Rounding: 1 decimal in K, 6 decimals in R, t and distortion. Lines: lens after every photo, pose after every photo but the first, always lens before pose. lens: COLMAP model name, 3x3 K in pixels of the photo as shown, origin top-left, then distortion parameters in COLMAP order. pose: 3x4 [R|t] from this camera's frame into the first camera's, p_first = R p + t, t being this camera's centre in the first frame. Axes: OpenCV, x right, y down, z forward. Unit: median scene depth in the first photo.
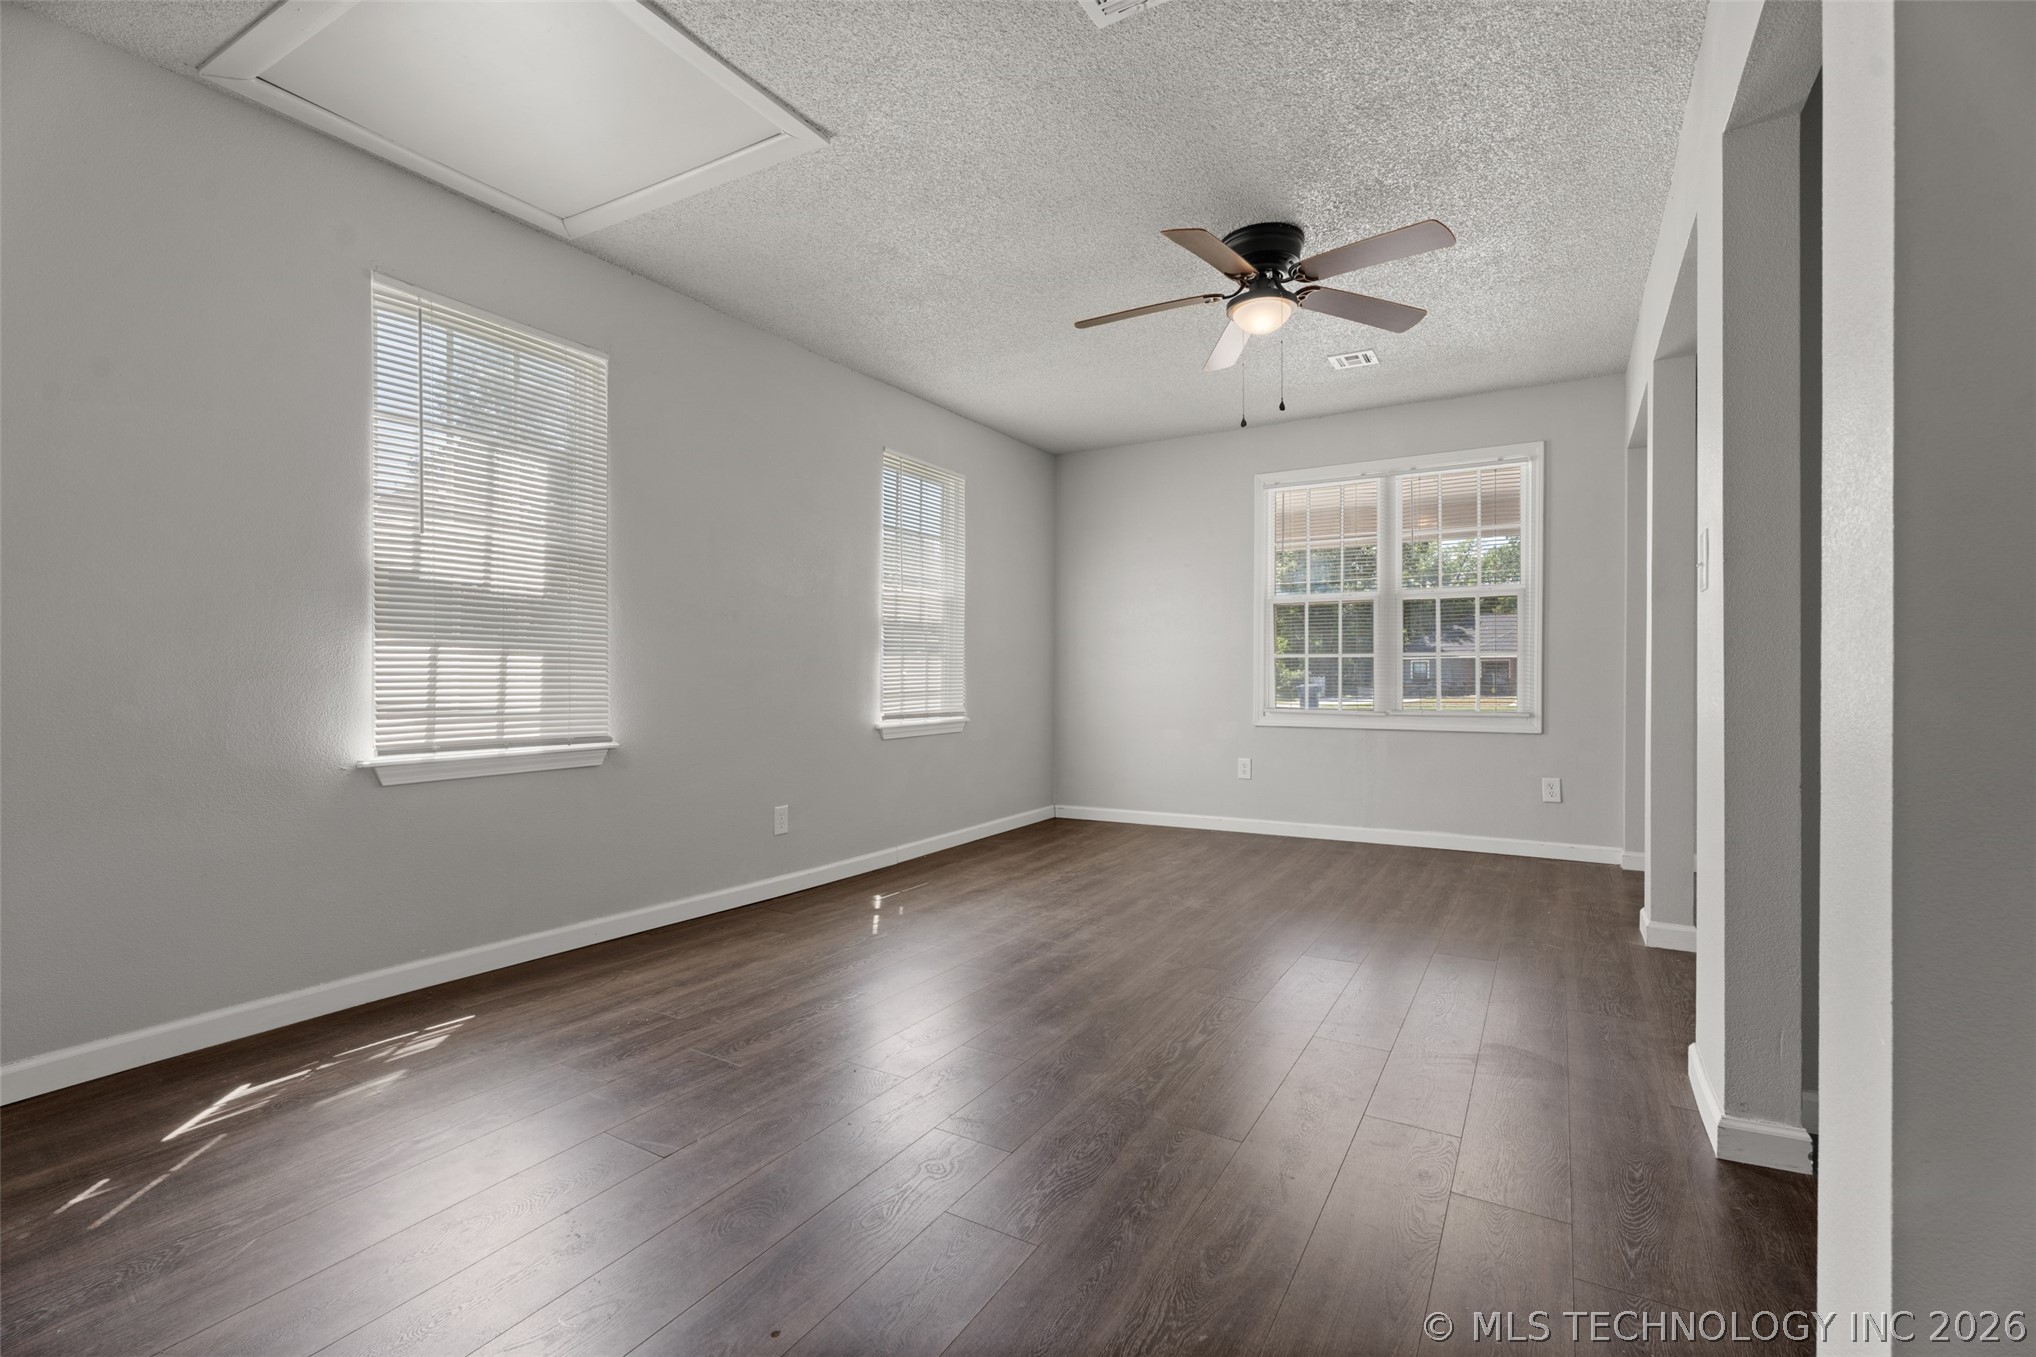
lens RADIAL K [[895.1, 0, 1055.1], [0, 895.1, 674.7], [0, 0, 1]] dist [0.003786, -0.001329]
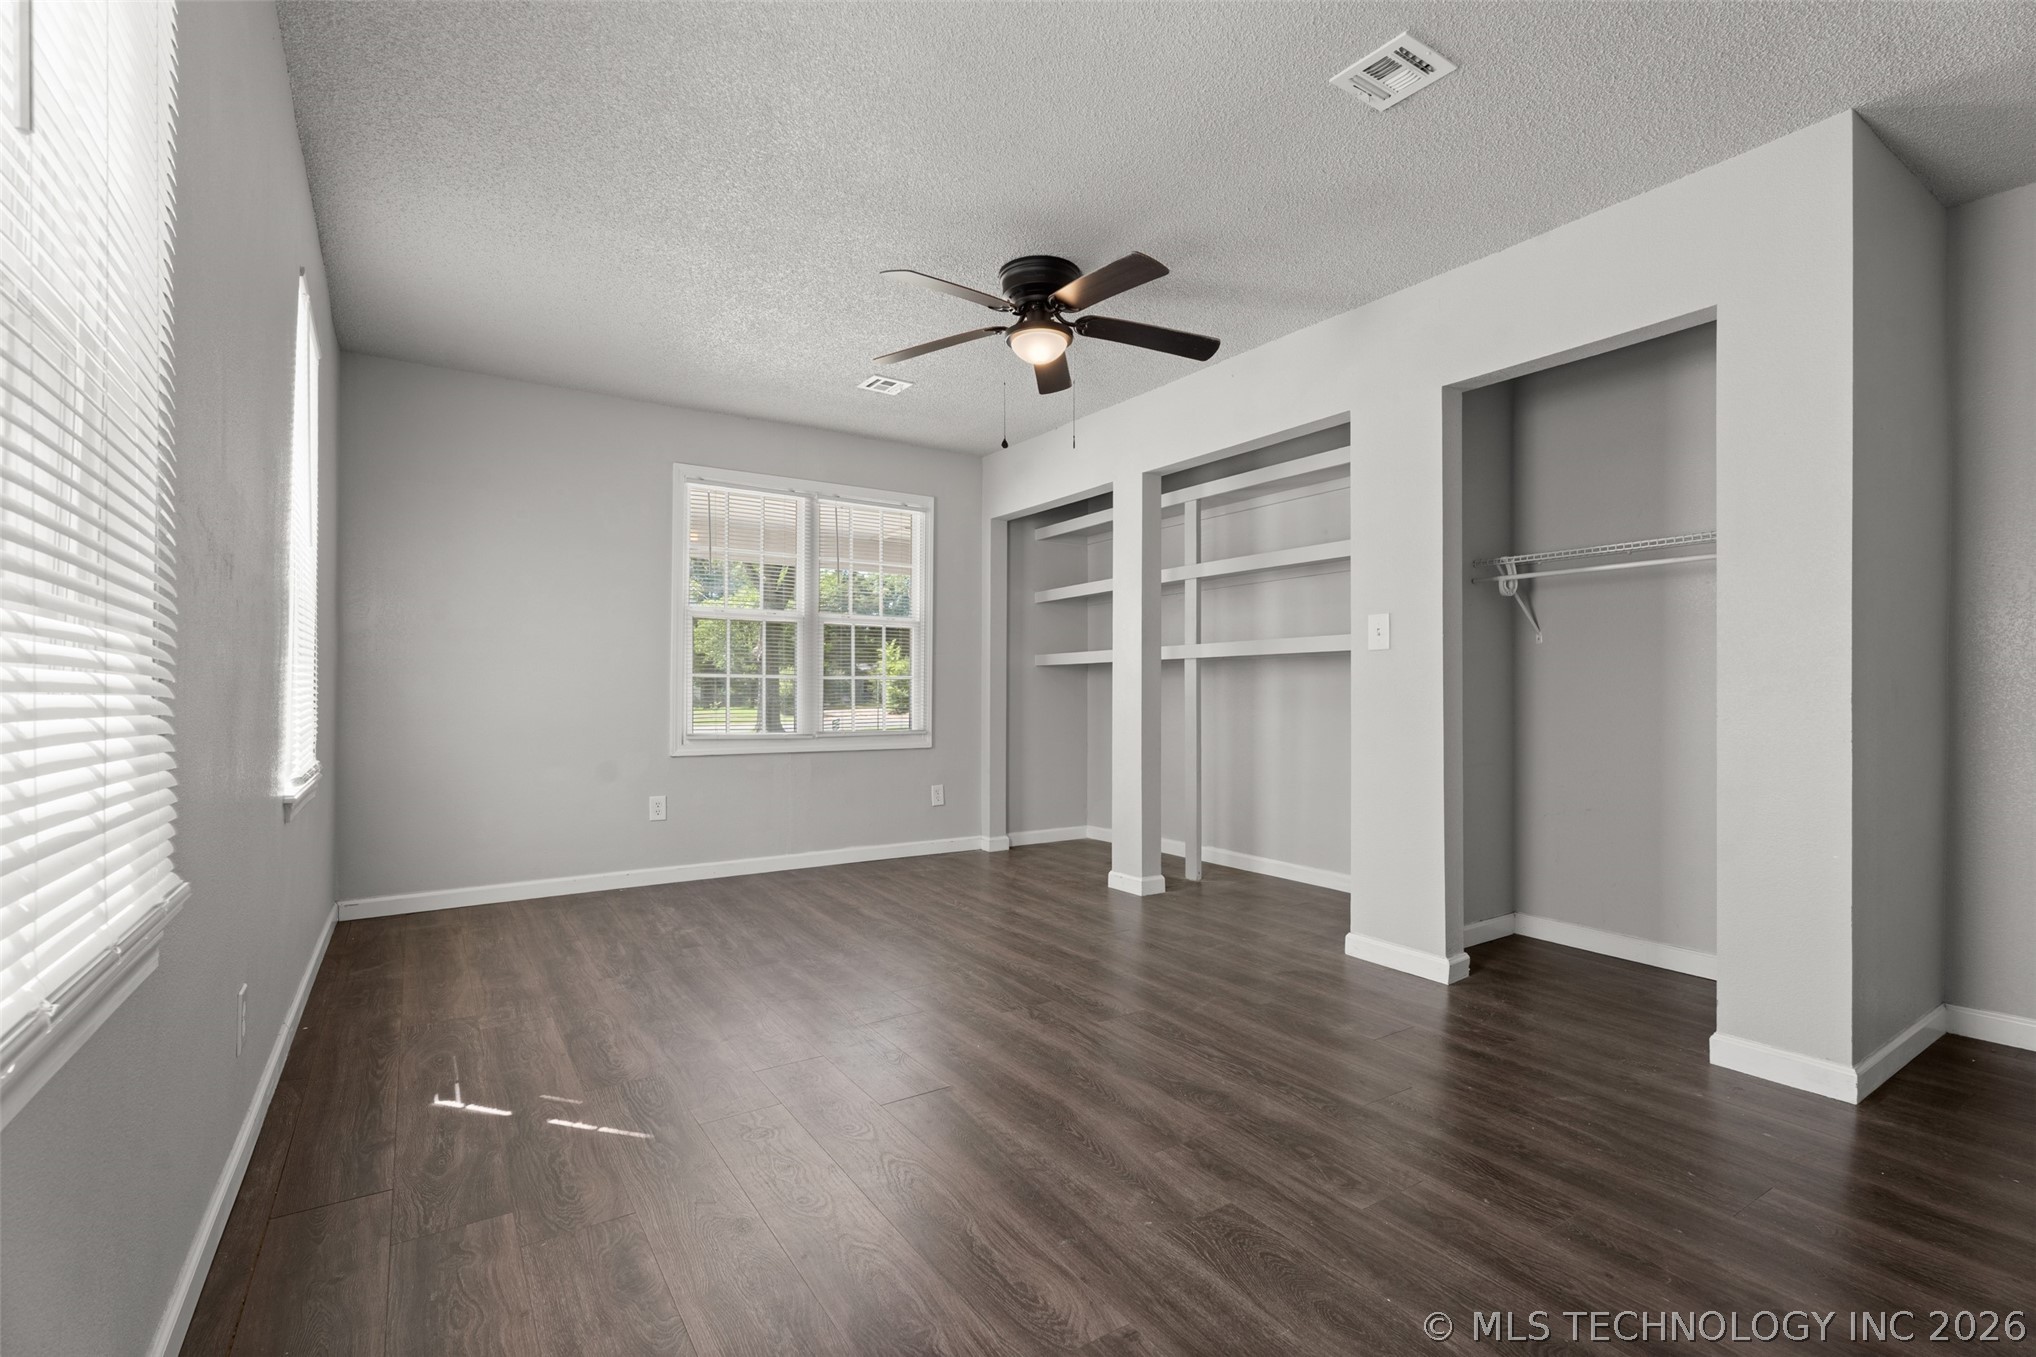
lens RADIAL K [[895.1, 0, 1025.9], [0, 895.1, 686.7], [0, 0, 1]] dist [0.003786, -0.001329]
pose [[0.455280, 0.009889, 0.890293, -0.421221], [-0.003738, 0.999951, -0.009196, -0.003423], [-0.890341, 0.000859, 0.455294, 0.343577]]
